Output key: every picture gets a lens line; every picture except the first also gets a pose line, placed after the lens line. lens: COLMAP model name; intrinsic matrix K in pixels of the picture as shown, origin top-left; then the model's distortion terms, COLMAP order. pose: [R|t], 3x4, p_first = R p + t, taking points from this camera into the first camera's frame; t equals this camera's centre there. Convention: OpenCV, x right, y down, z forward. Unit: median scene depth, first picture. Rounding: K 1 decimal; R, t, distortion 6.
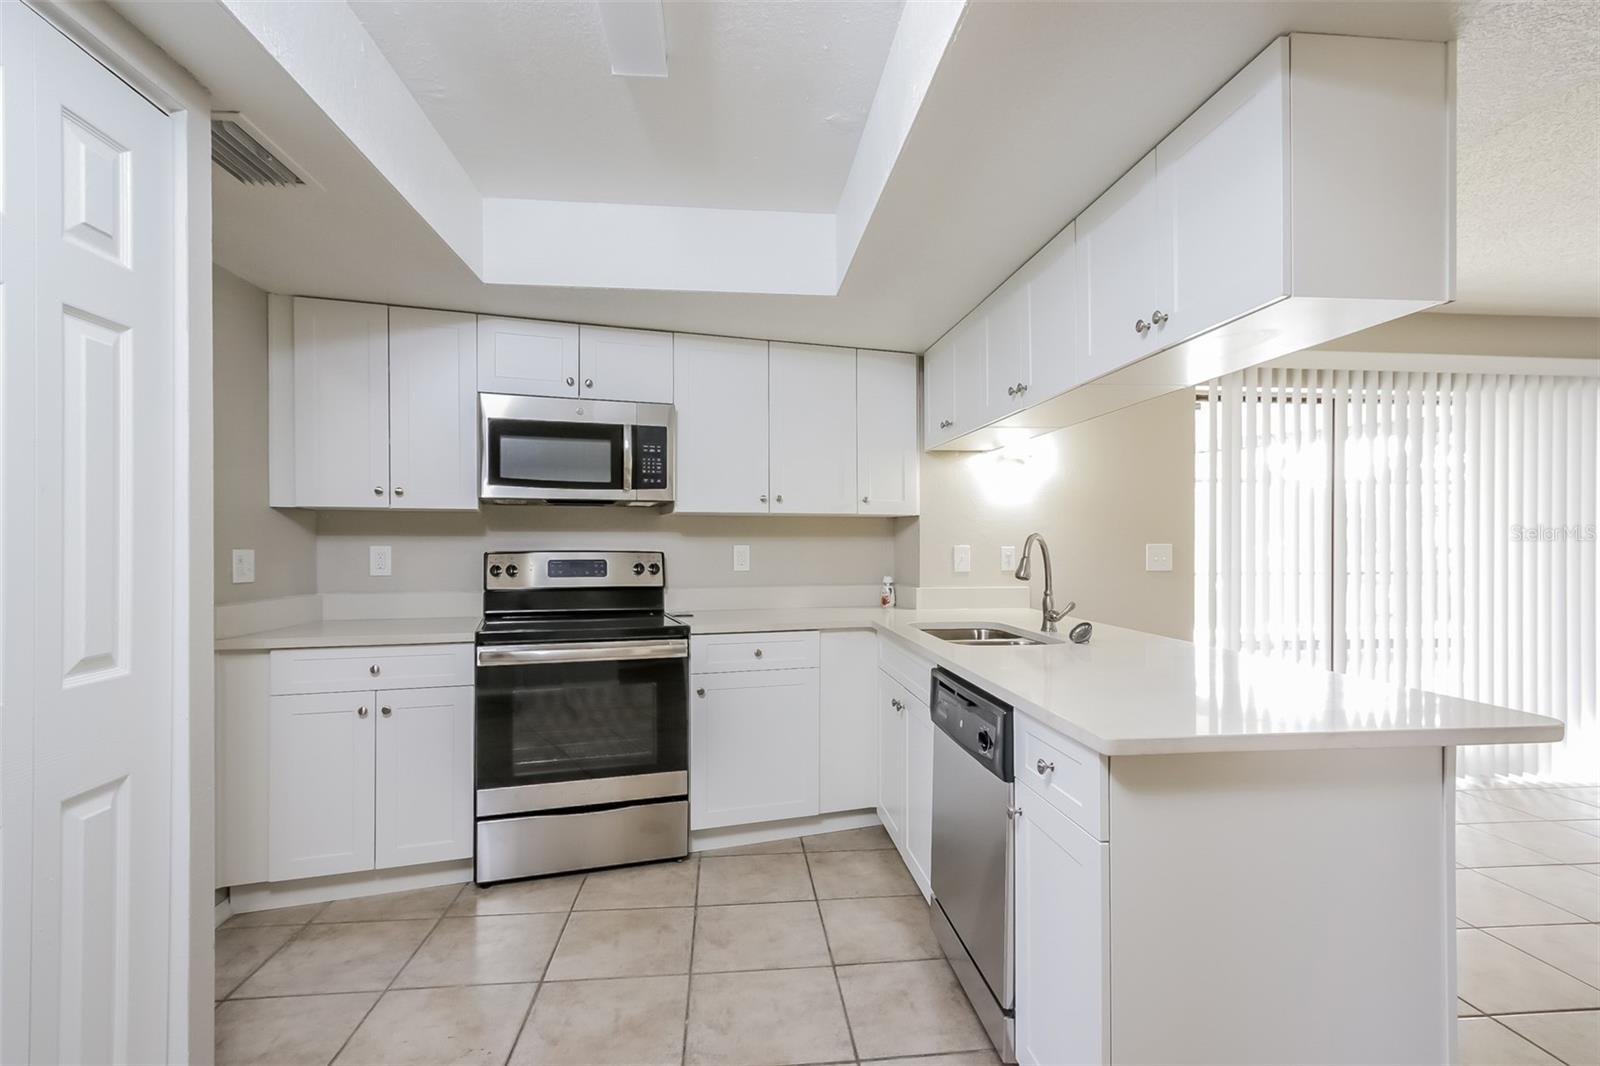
lens RADIAL K [[787.3, 0, 800.0], [0, 787.3, 533.0], [0, 0, 1]] dist [-0.000116, -0.000042]
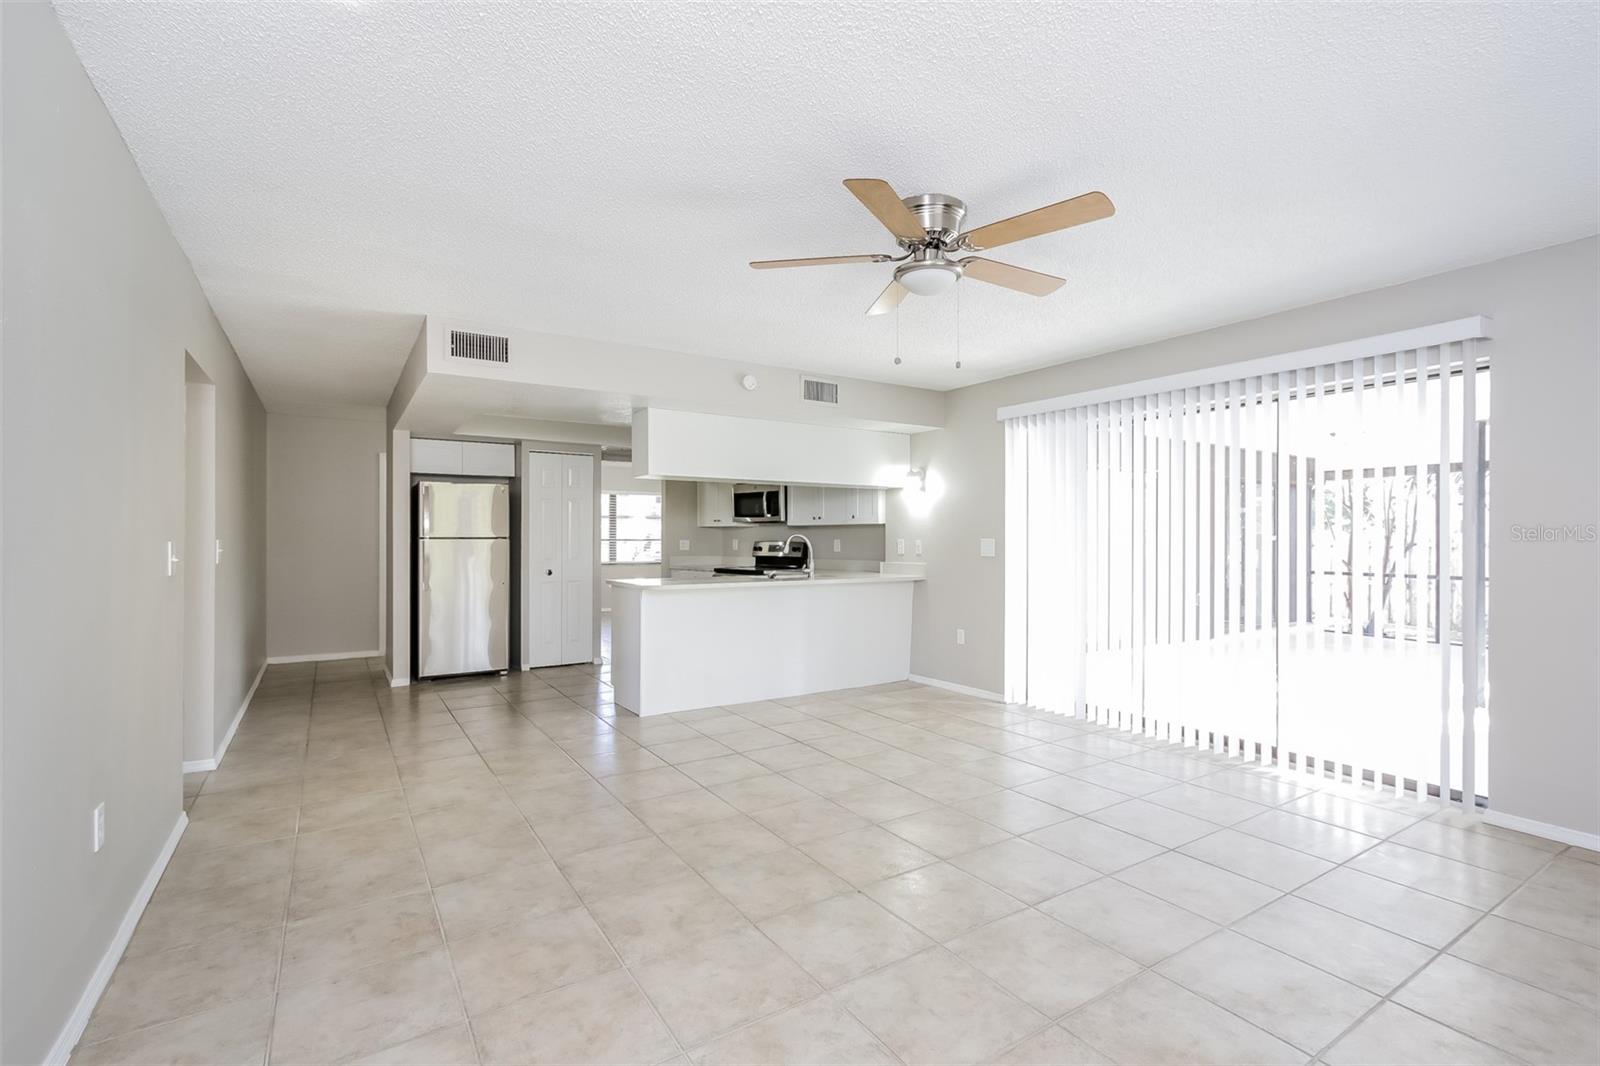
lens RADIAL K [[728.1, 0, 800.0], [0, 728.1, 533.0], [0, 0, 1]] dist [-0.000108, -0.000100]
pose [[0.460611, -0.008593, -0.887560, 1.723263], [0.002471, 0.999962, -0.008399, 0.015014], [0.887598, 0.001675, 0.460615, 0.019633]]
